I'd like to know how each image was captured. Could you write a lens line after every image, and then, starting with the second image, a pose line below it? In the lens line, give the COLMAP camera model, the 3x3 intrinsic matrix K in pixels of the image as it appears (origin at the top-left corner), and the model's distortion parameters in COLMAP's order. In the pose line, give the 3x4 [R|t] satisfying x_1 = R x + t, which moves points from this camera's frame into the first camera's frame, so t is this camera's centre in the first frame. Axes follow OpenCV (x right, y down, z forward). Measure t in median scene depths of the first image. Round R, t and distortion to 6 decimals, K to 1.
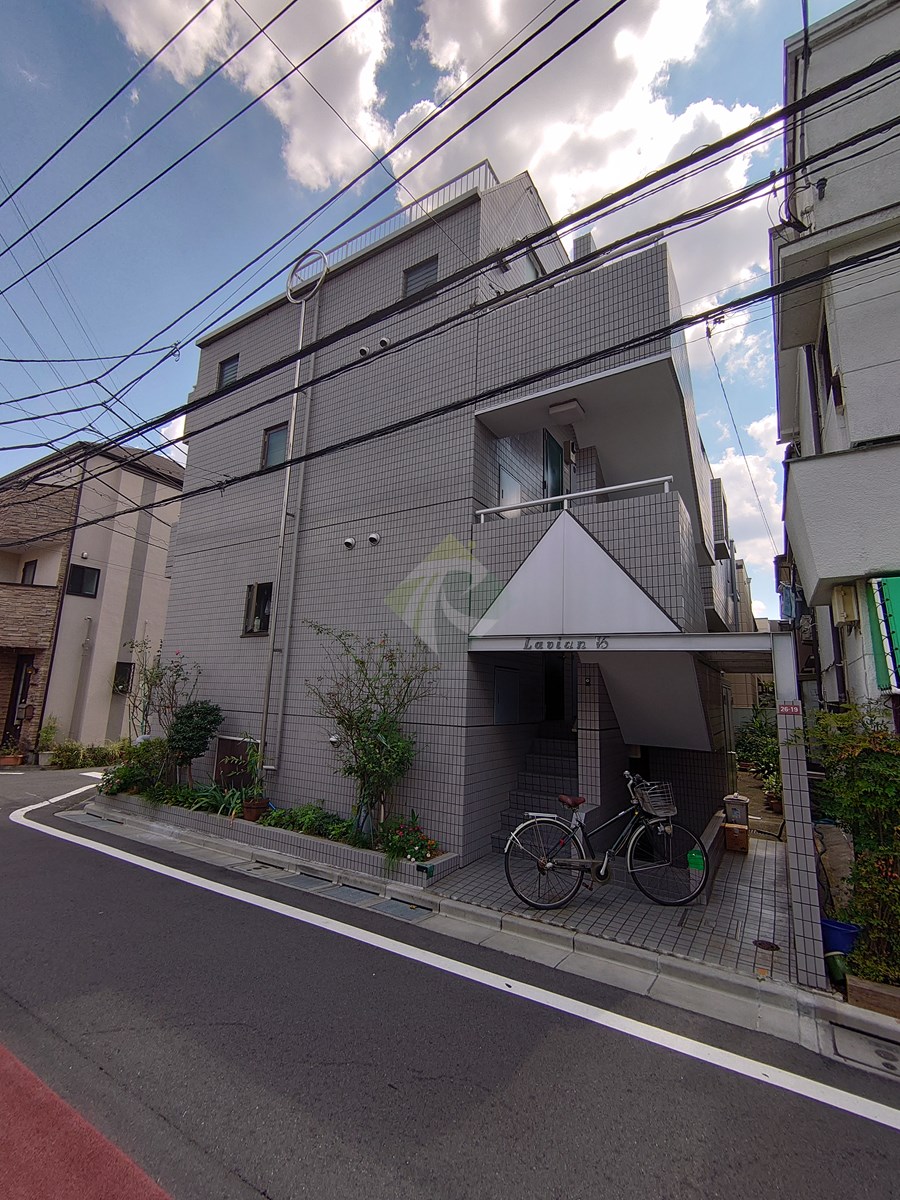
lens RADIAL K [[520.8, 0, 461.1], [0, 520.8, 606.9], [0, 0, 1]] dist [0.001275, -0.000123]
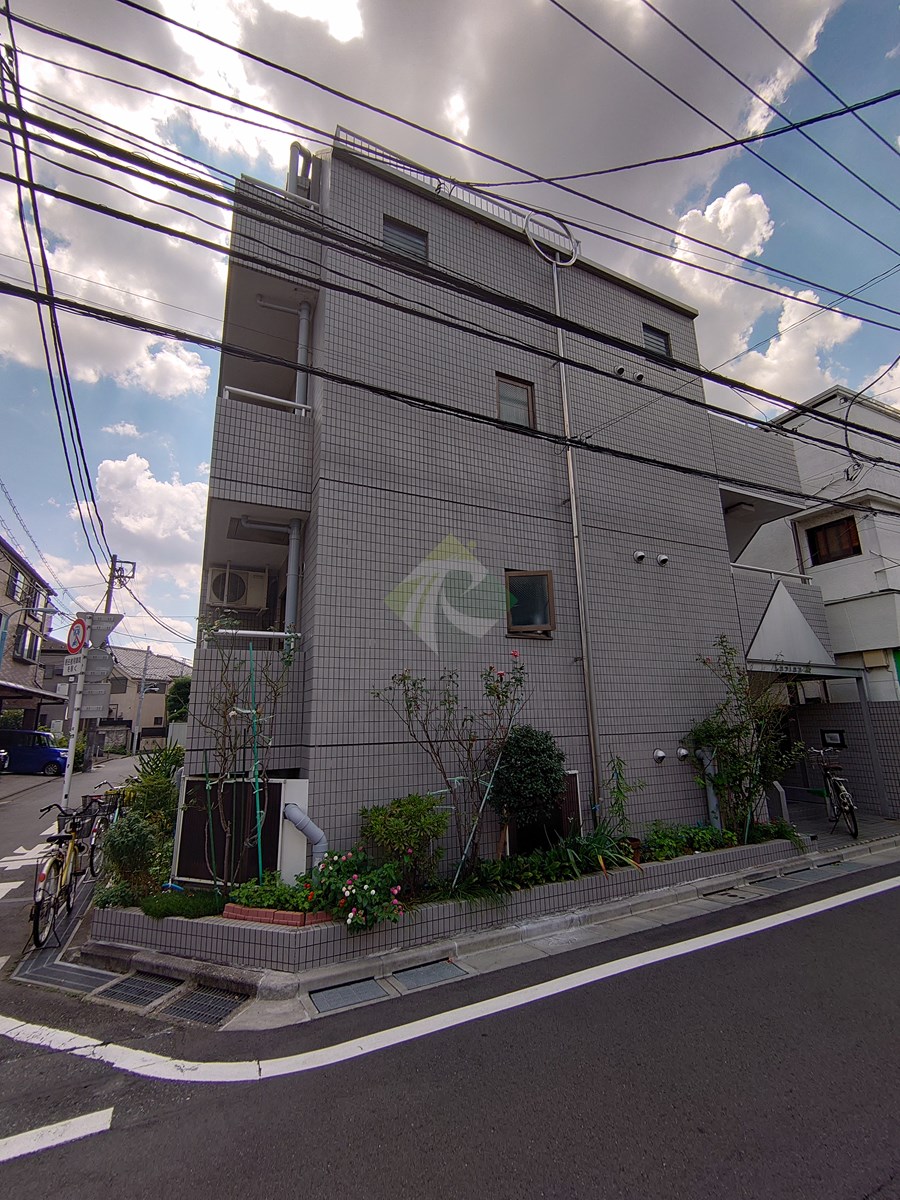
lens RADIAL K [[520.8, 0, 460.1], [0, 520.8, 591.2], [0, 0, 1]] dist [0.001275, -0.000123]
pose [[0.533337, 0.153582, 0.831844, -1.251740], [-0.115865, 0.987375, -0.108011, 0.094135], [-0.837930, -0.038776, 0.544398, 0.754257]]
